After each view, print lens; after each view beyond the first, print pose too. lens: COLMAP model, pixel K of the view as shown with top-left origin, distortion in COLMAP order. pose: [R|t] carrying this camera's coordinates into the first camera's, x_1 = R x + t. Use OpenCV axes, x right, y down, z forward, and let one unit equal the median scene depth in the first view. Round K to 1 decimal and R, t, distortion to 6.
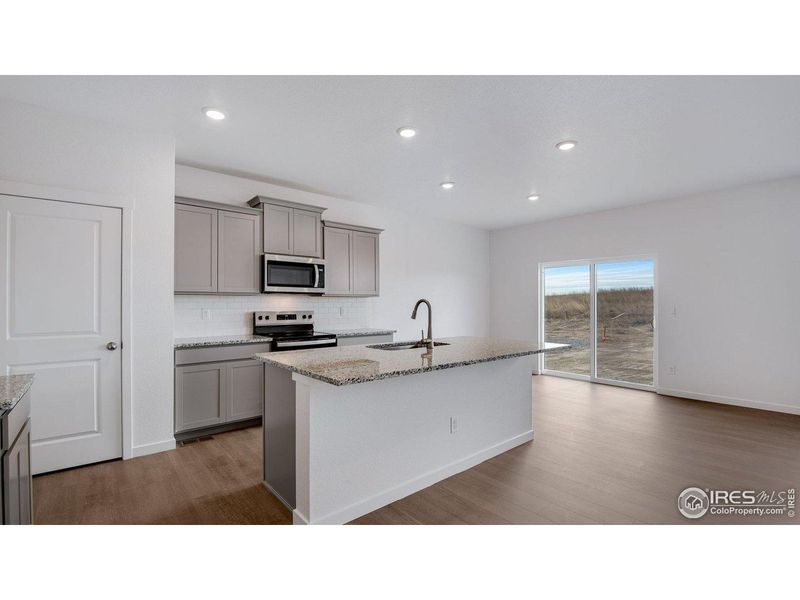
lens RADIAL K [[366.0, 0, 393.9], [0, 366.0, 302.4], [0, 0, 1]] dist [-0.001425, -0.000443]
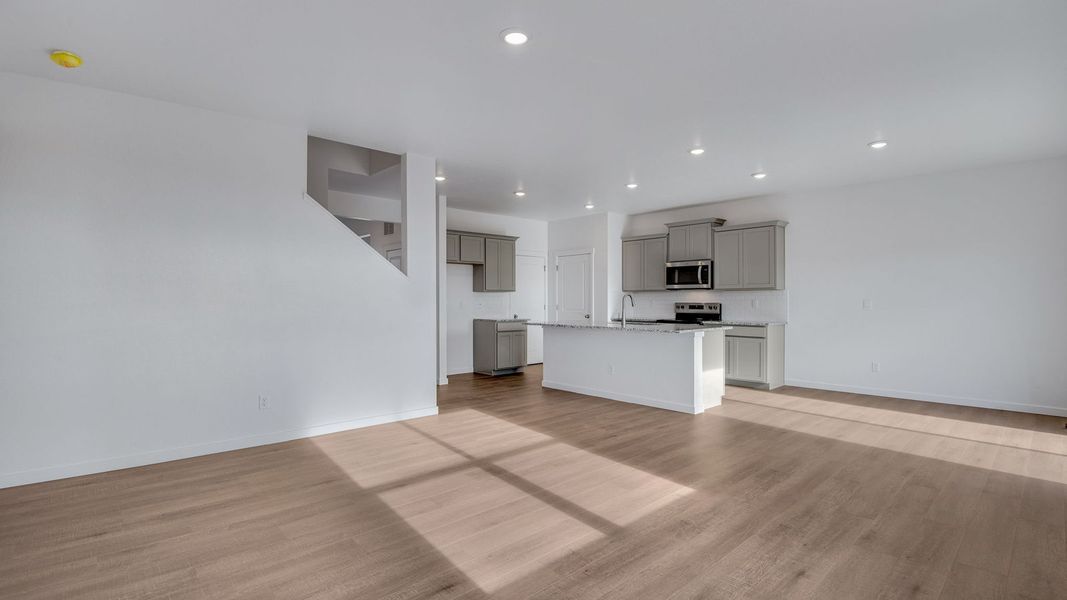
lens RADIAL K [[496.4, 0, 533.5], [0, 496.4, 300.0], [0, 0, 1]] dist [-0.015258, -0.000119]
pose [[0.065981, 0.000004, -0.997821, 1.560489], [0.005387, 0.999985, 0.000361, 0.011706], [0.997806, -0.005399, 0.065980, 0.335431]]
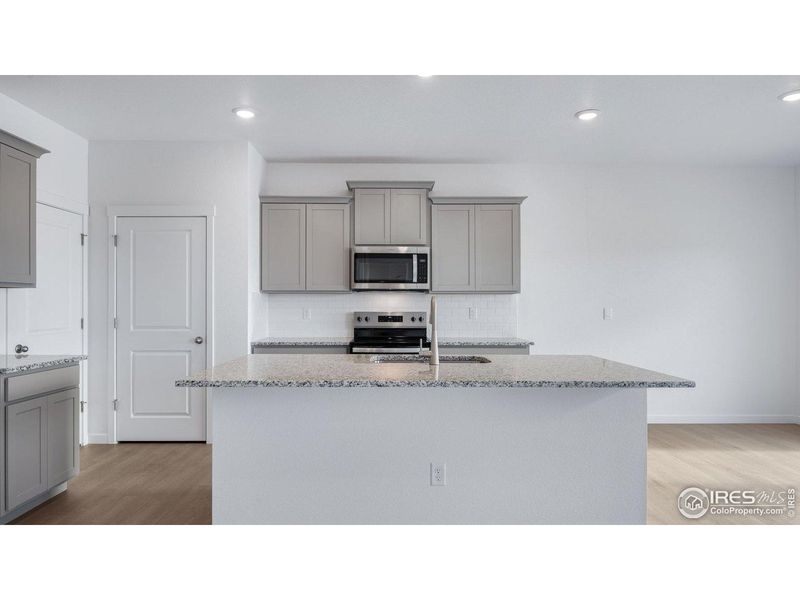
lens RADIAL K [[493.1, 0, 392.8], [0, 493.1, 300.8], [0, 0, 1]] dist [0.018445, -0.000103]
pose [[0.778857, -0.000629, -0.627201, 0.460187], [0.000097, 1.000000, -0.000883, -0.000310], [0.627202, 0.000627, 0.778857, 0.134747]]
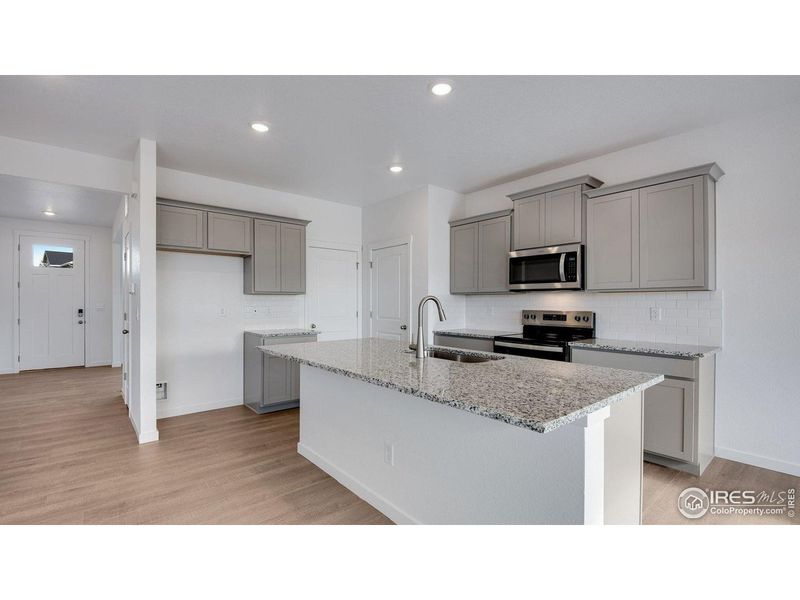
lens RADIAL K [[366.0, 0, 393.9], [0, 366.0, 302.4], [0, 0, 1]] dist [-0.001425, -0.000443]
pose [[0.008619, -0.000811, -0.999963, 0.632233], [0.002305, 0.999997, -0.000791, 0.004525], [0.999960, -0.002298, 0.008621, 0.665868]]
